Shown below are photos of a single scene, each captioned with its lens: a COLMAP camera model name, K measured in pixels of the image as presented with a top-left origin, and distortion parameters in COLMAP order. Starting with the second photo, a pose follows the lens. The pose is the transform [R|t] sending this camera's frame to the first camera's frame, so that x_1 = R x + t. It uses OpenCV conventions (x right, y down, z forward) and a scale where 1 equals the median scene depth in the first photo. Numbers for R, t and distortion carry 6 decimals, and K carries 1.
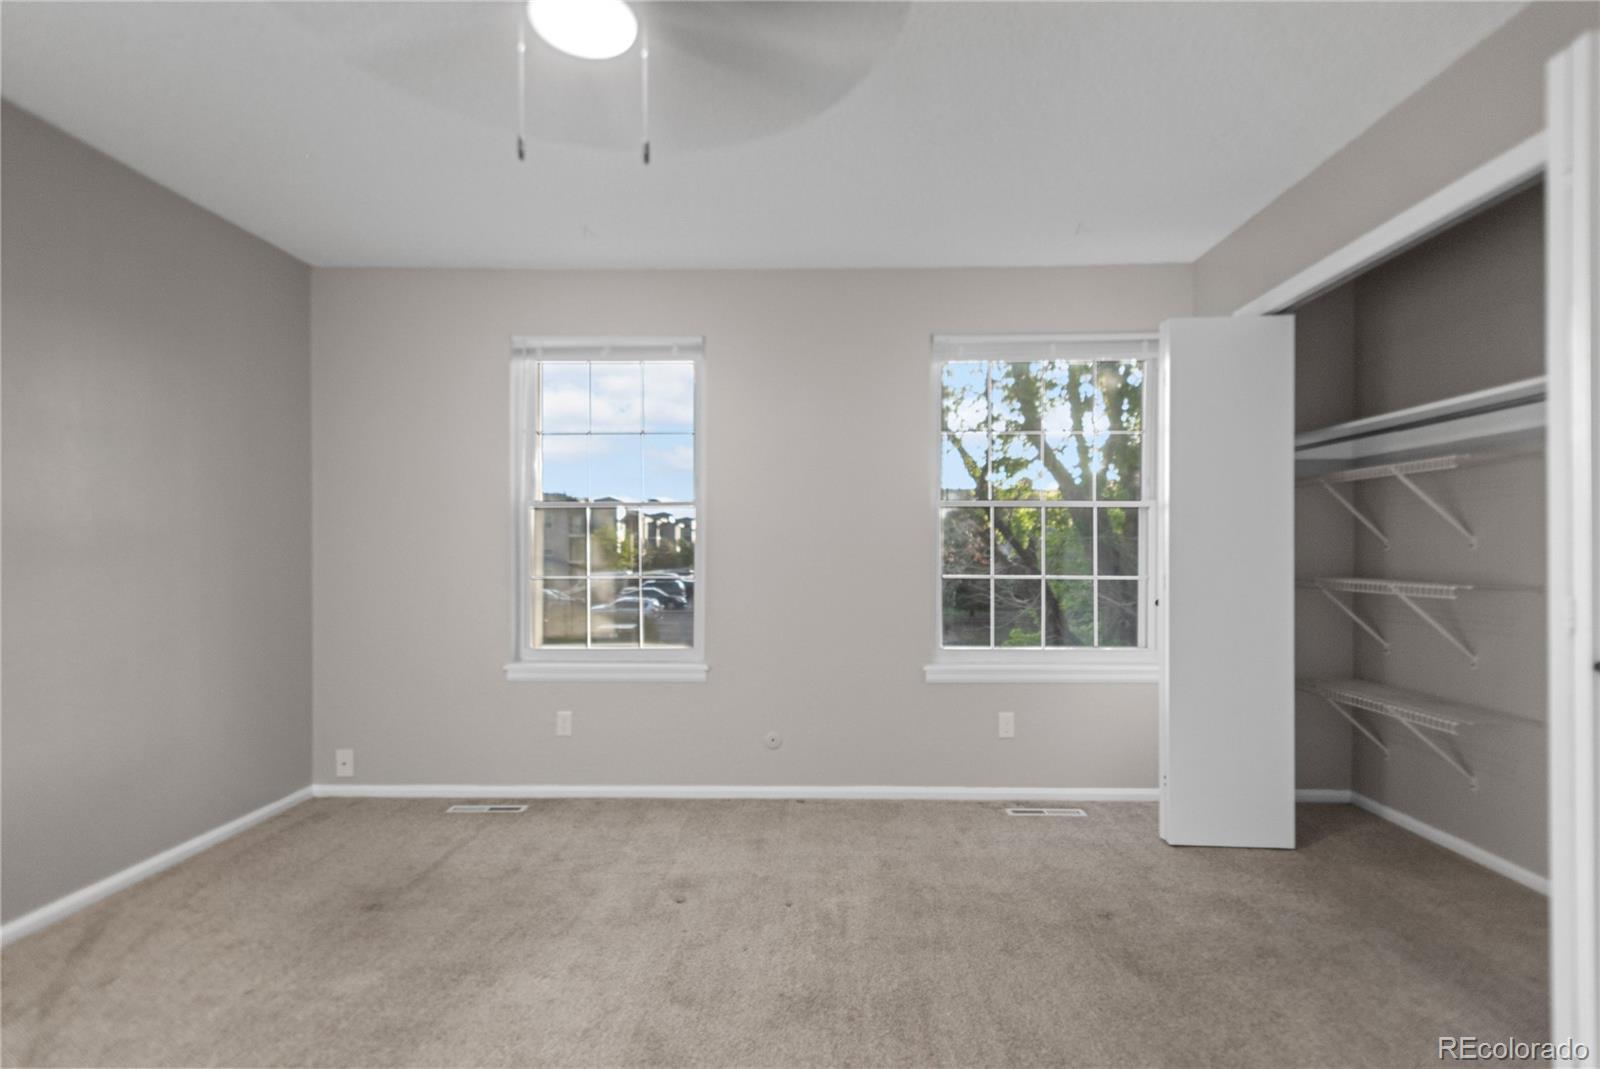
lens RADIAL K [[752.7, 0, 801.1], [0, 752.7, 545.4], [0, 0, 1]] dist [0.014680, -0.000775]
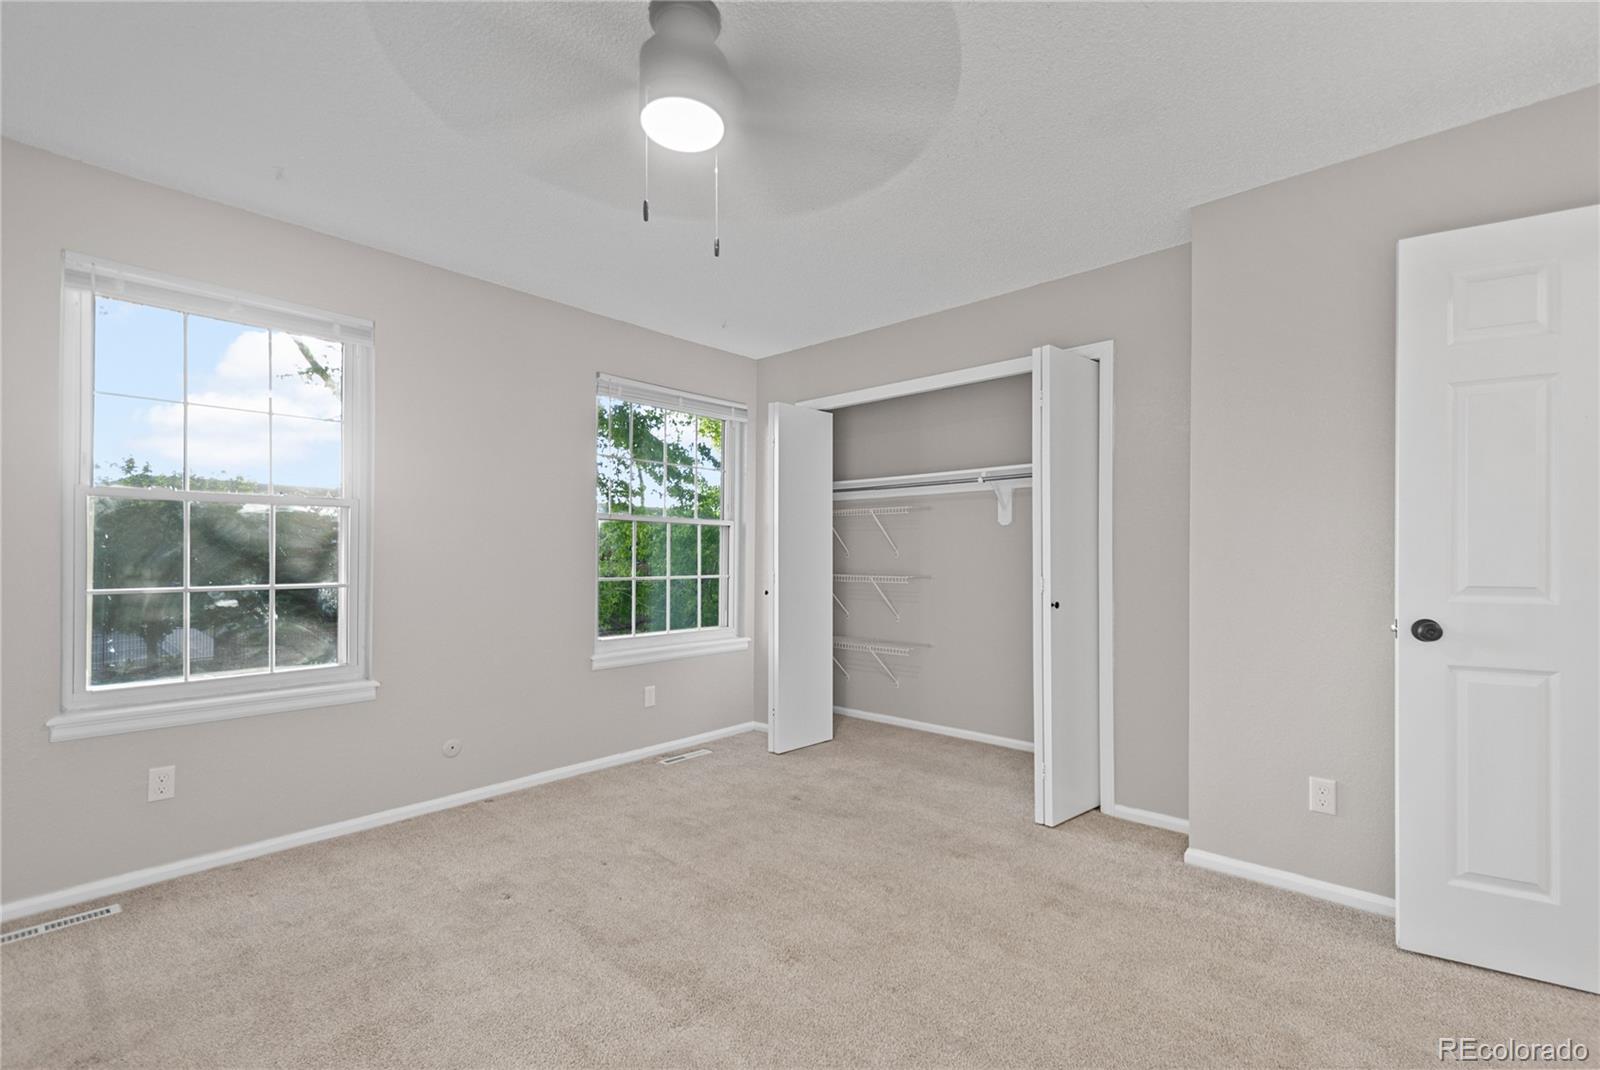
lens RADIAL K [[696.8, 0, 810.4], [0, 696.8, 549.9], [0, 0, 1]] dist [0.011167, -0.000772]
pose [[0.655482, 0.008261, 0.755166, -0.457242], [-0.006798, 0.999964, -0.005038, -0.000420], [-0.755180, -0.001831, 0.655515, 0.046302]]
